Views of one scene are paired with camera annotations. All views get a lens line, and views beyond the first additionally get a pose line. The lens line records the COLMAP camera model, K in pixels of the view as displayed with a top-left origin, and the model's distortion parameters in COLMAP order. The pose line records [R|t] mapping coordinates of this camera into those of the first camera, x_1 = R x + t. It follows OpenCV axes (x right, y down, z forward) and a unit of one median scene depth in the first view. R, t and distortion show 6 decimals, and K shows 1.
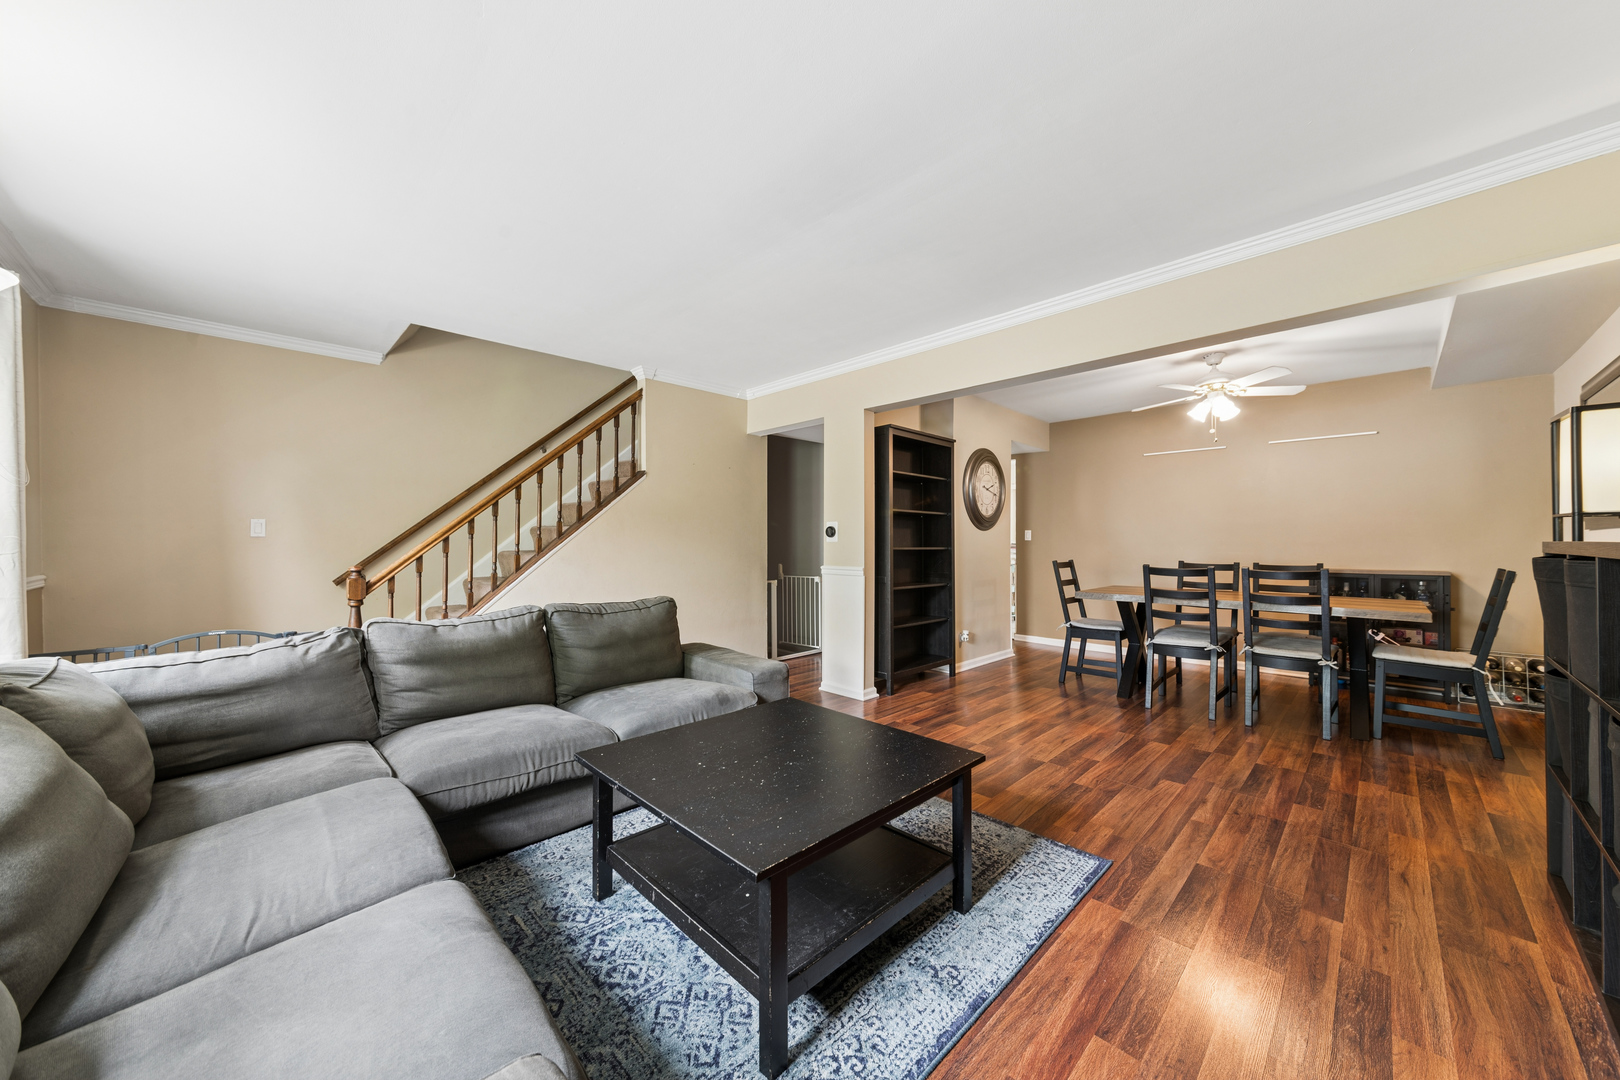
lens RADIAL K [[564.7, 0, 810.0], [0, 564.7, 540.0], [0, 0, 1]] dist [0.000008, 0.000013]
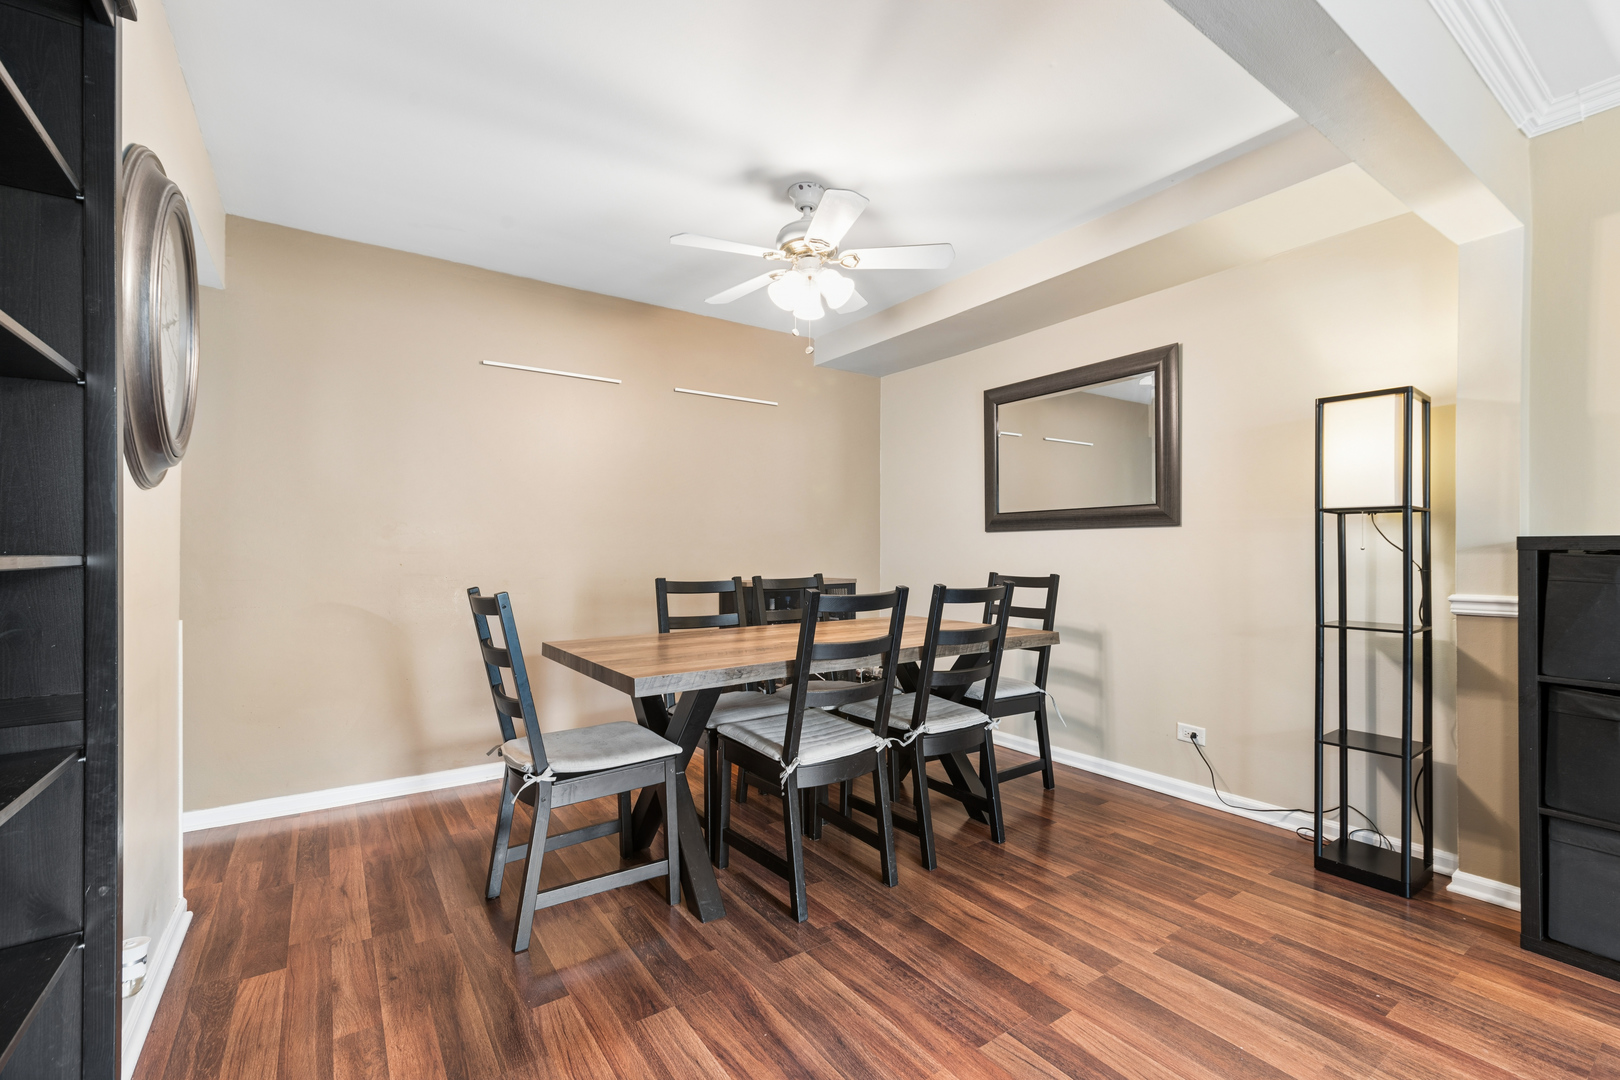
lens RADIAL K [[705.2, 0, 804.5], [0, 705.2, 547.3], [0, 0, 1]] dist [-0.000385, -0.000066]
pose [[0.180802, -0.000159, 0.983519, 0.089391], [-0.007113, 0.999974, 0.001469, 0.020398], [-0.983494, -0.007262, 0.180796, 1.179242]]
